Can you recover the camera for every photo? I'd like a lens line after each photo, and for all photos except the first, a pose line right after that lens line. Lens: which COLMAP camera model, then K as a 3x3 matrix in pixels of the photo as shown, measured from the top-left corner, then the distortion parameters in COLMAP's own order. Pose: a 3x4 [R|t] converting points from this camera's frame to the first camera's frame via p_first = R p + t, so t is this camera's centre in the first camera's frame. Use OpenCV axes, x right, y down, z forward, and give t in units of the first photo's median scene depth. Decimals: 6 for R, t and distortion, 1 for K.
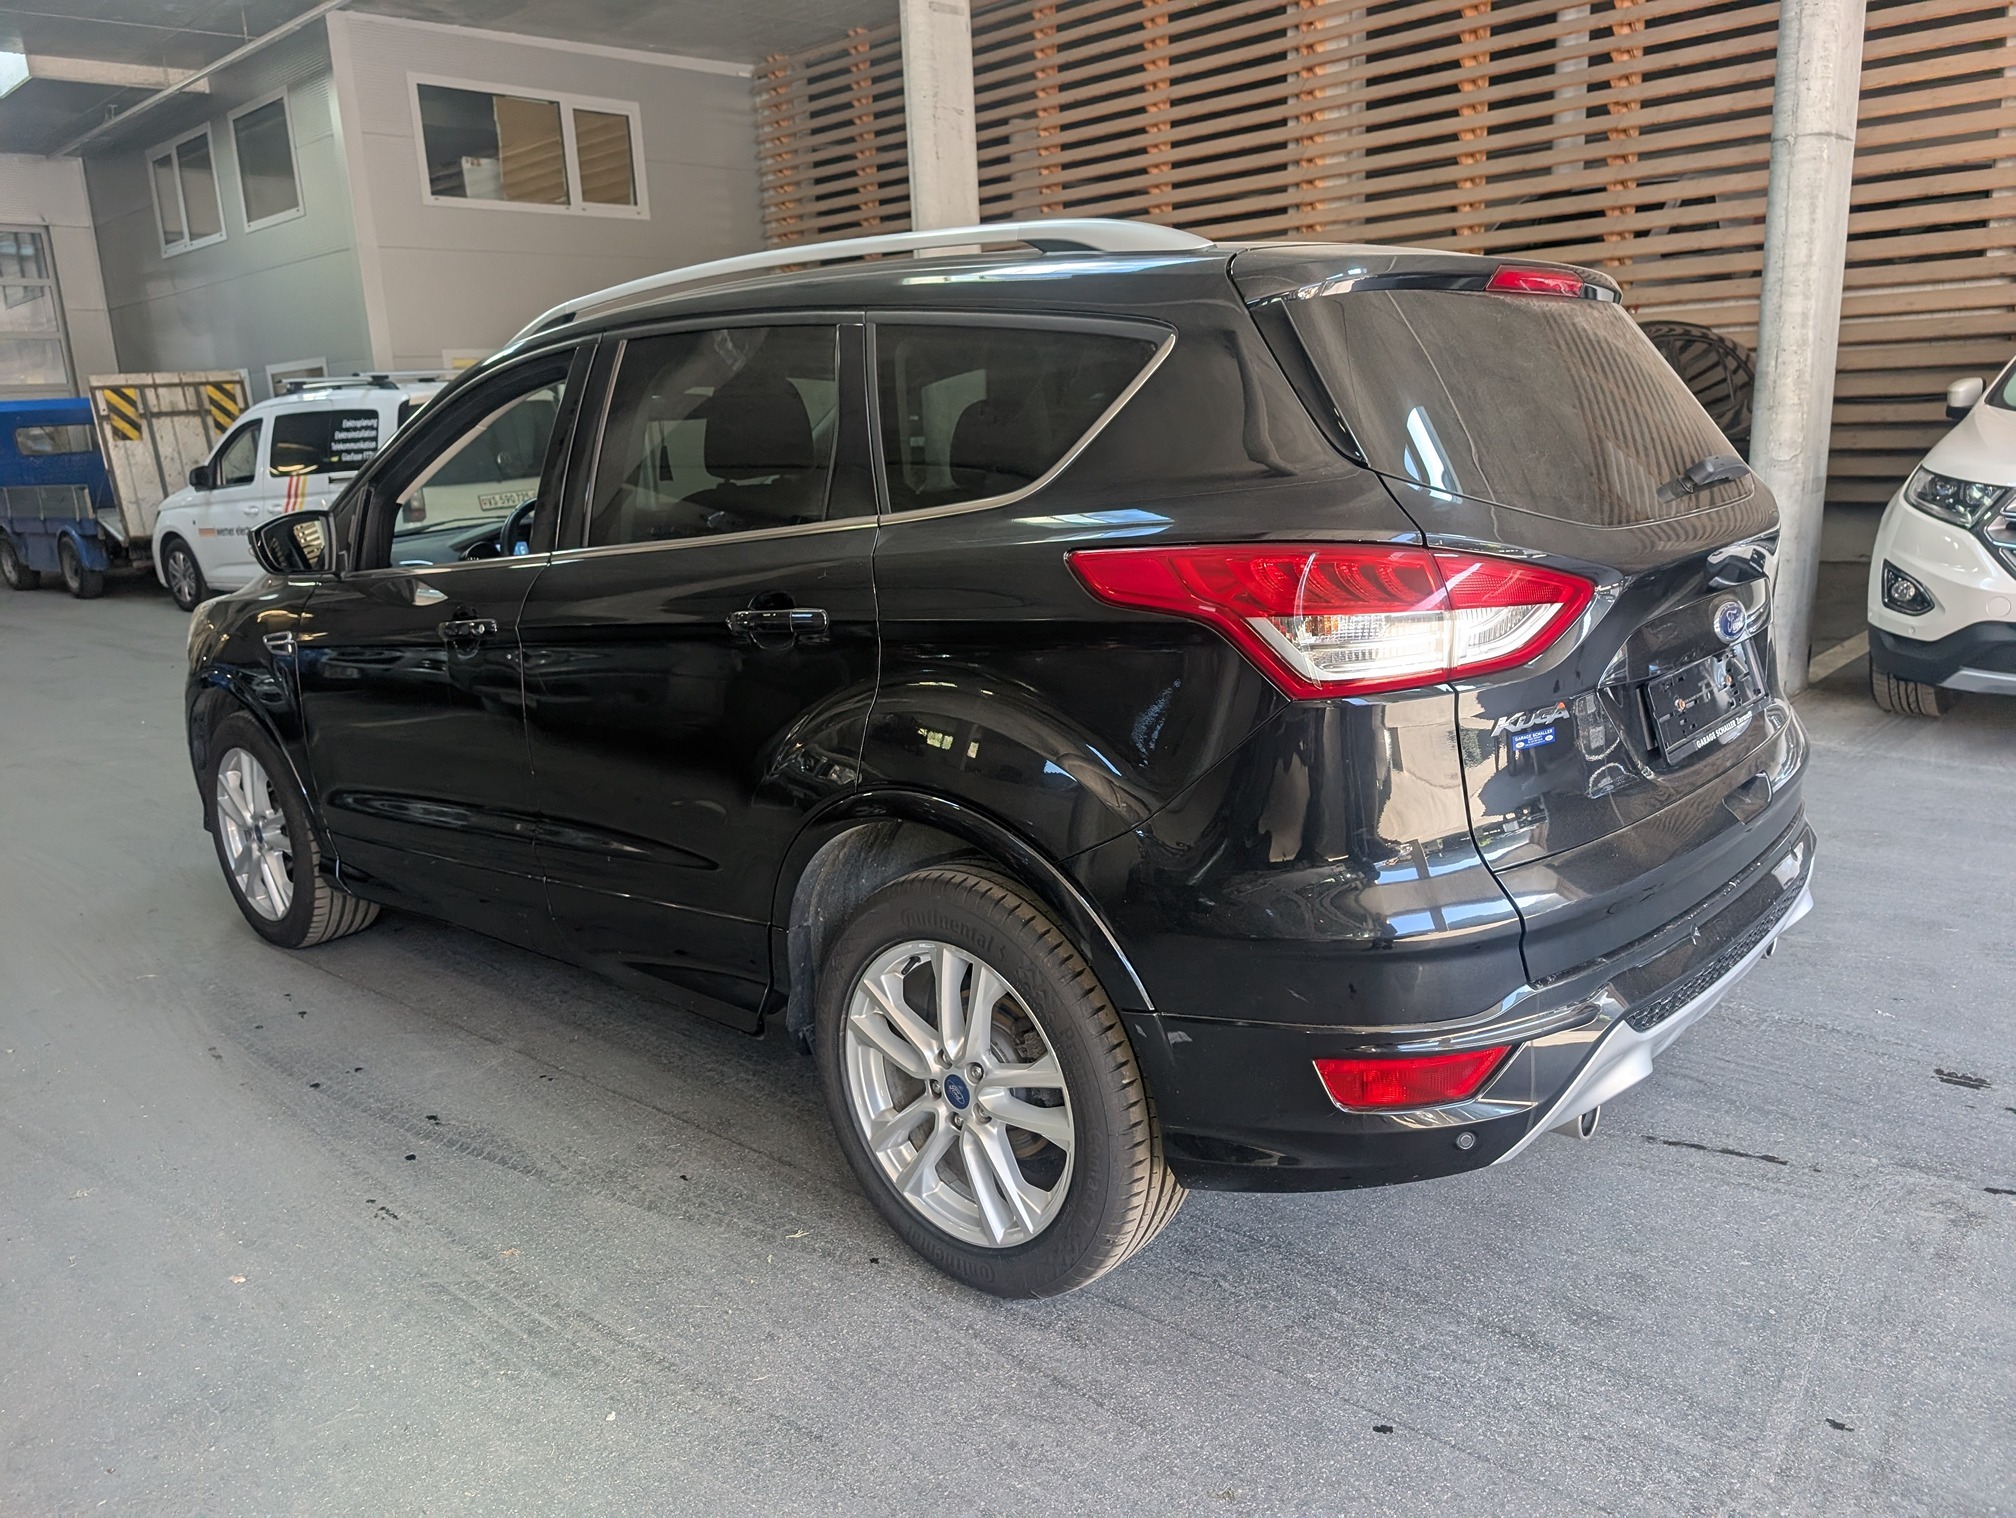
lens RADIAL K [[1447.4, 0, 989.2], [0, 1447.4, 751.1], [0, 0, 1]] dist [0.013200, -0.011909]
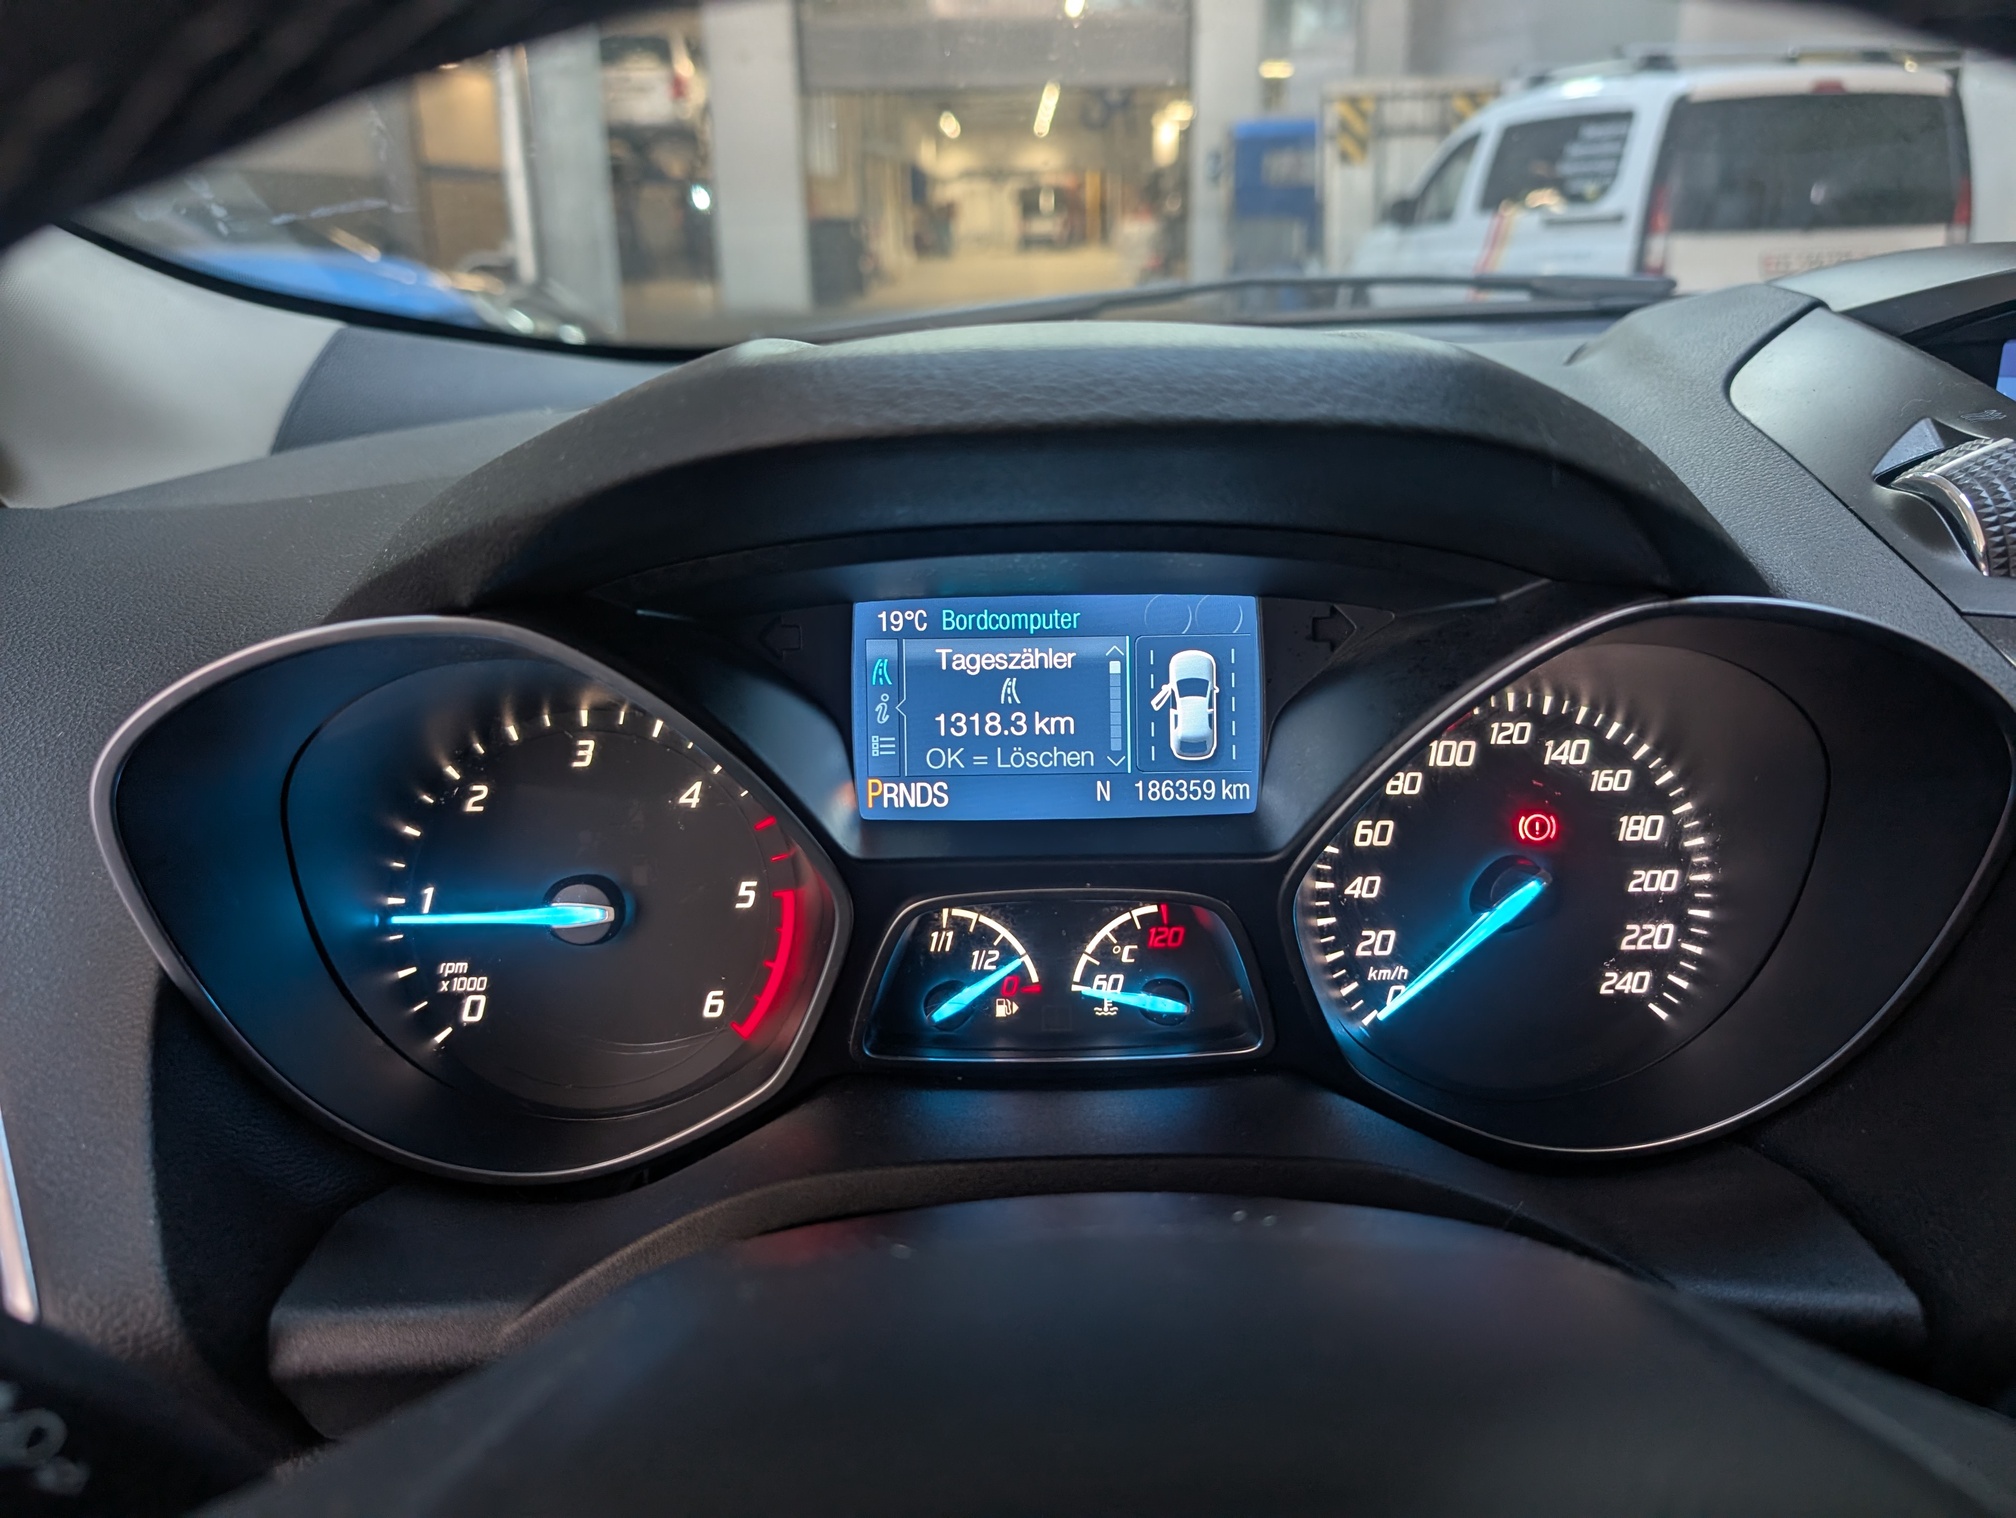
lens RADIAL K [[1447.4, 0, 997.1], [0, 1447.4, 753.5], [0, 0, 1]] dist [0.013200, -0.011909]
pose [[0.679721, 0.288241, -0.674460, -0.077853], [-0.181274, 0.957037, 0.226316, -0.044013], [0.710717, -0.031570, 0.702769, 0.269621]]
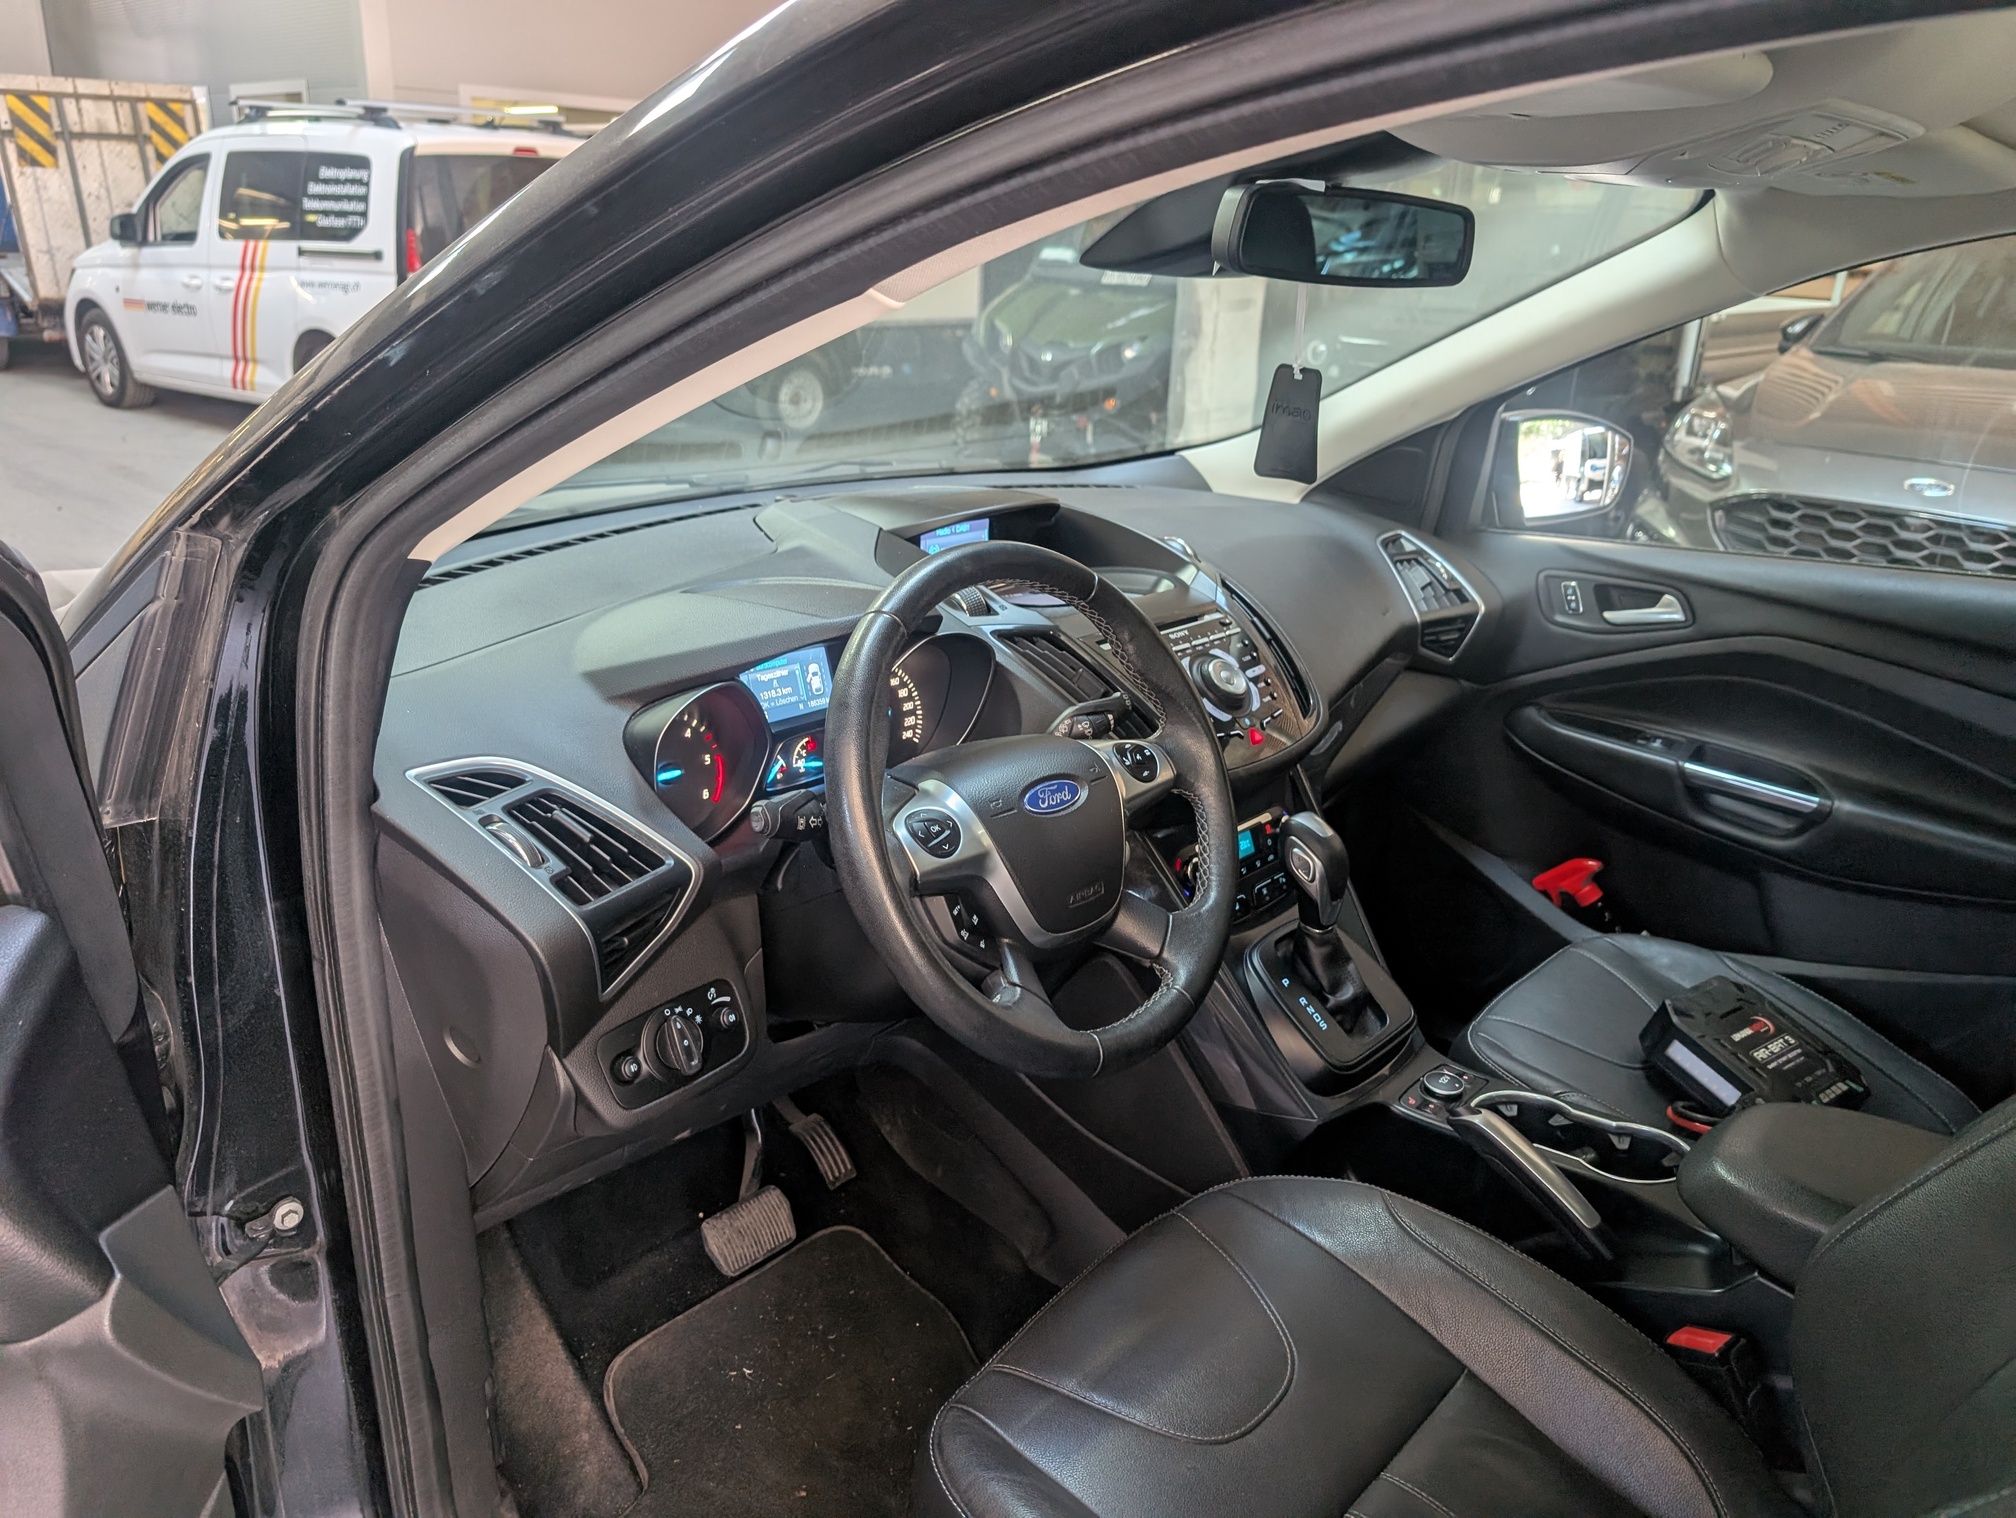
lens RADIAL K [[1447.4, 0, 1018.8], [0, 1447.4, 748.0], [0, 0, 1]] dist [0.013200, -0.011909]
pose [[0.995534, 0.089505, 0.030000, -0.081562], [-0.092319, 0.989468, 0.111487, -0.046516], [-0.019706, -0.113759, 0.993313, 0.206688]]
